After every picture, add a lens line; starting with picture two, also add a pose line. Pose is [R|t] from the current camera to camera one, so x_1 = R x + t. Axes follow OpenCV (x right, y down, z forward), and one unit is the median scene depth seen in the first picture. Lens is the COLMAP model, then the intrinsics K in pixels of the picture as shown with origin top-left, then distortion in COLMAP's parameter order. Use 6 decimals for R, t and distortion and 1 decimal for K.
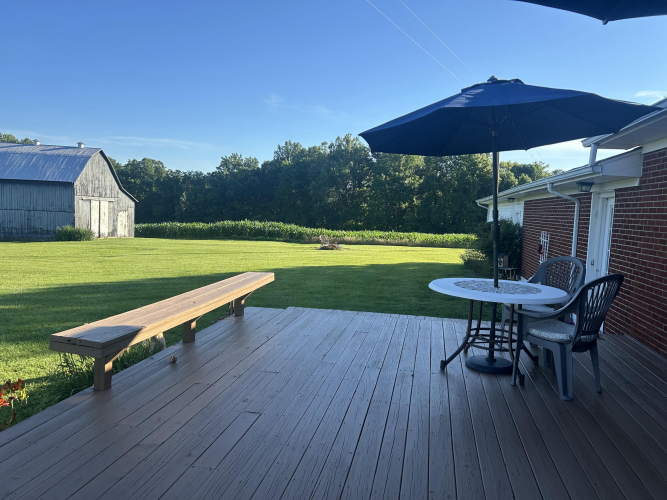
lens RADIAL K [[496.4, 0, 336.1], [0, 496.4, 252.2], [0, 0, 1]] dist [0.082325, -0.095205]
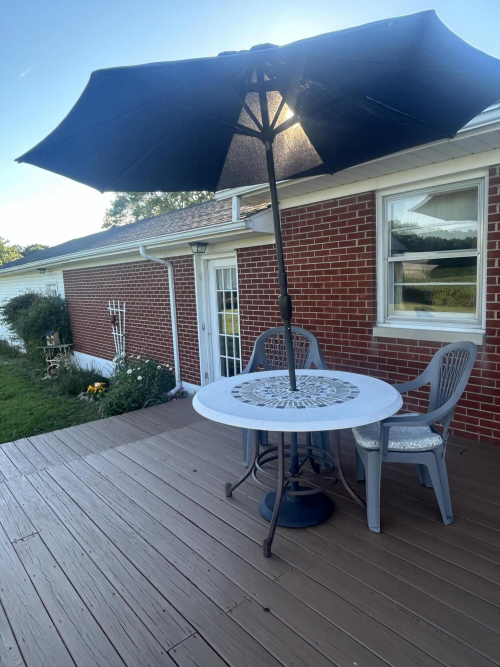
lens RADIAL K [[428.5, 0, 250.0], [0, 428.5, 333.5], [0, 0, 1]] dist [0.004497, -0.000288]
pose [[0.609636, -0.165160, 0.775285, -0.017949], [0.134605, 0.985418, 0.104080, -0.009184], [-0.781169, 0.040907, 0.622978, 0.093110]]
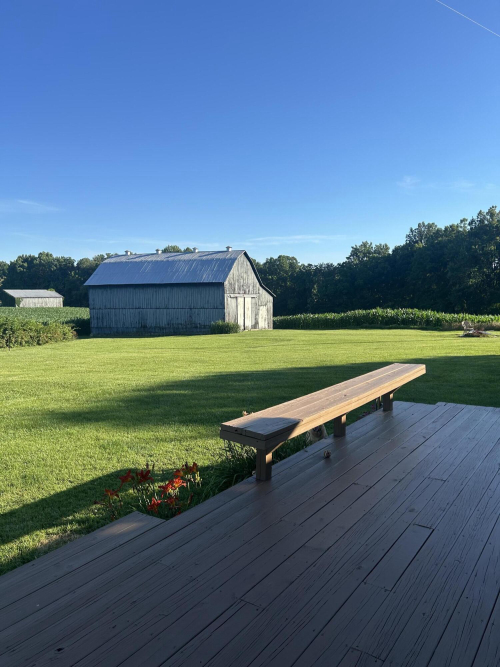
lens RADIAL K [[496.4, 0, 247.2], [0, 496.4, 334.2], [0, 0, 1]] dist [0.082325, -0.095205]
pose [[0.907830, -0.022113, -0.418755, -0.006008], [0.016018, 0.999709, -0.018065, -0.000379], [0.419033, 0.009692, 0.907919, 0.006104]]
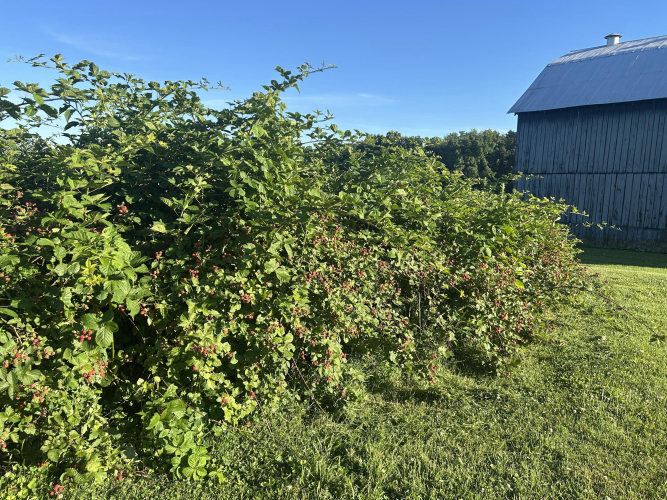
lens RADIAL K [[496.4, 0, 336.1], [0, 496.4, 252.2], [0, 0, 1]] dist [0.082325, -0.095205]
pose [[0.614207, 0.085647, -0.784484, -0.663973], [-0.076471, 0.995874, 0.048854, -0.028736], [0.785431, 0.029984, 0.618222, 0.587677]]
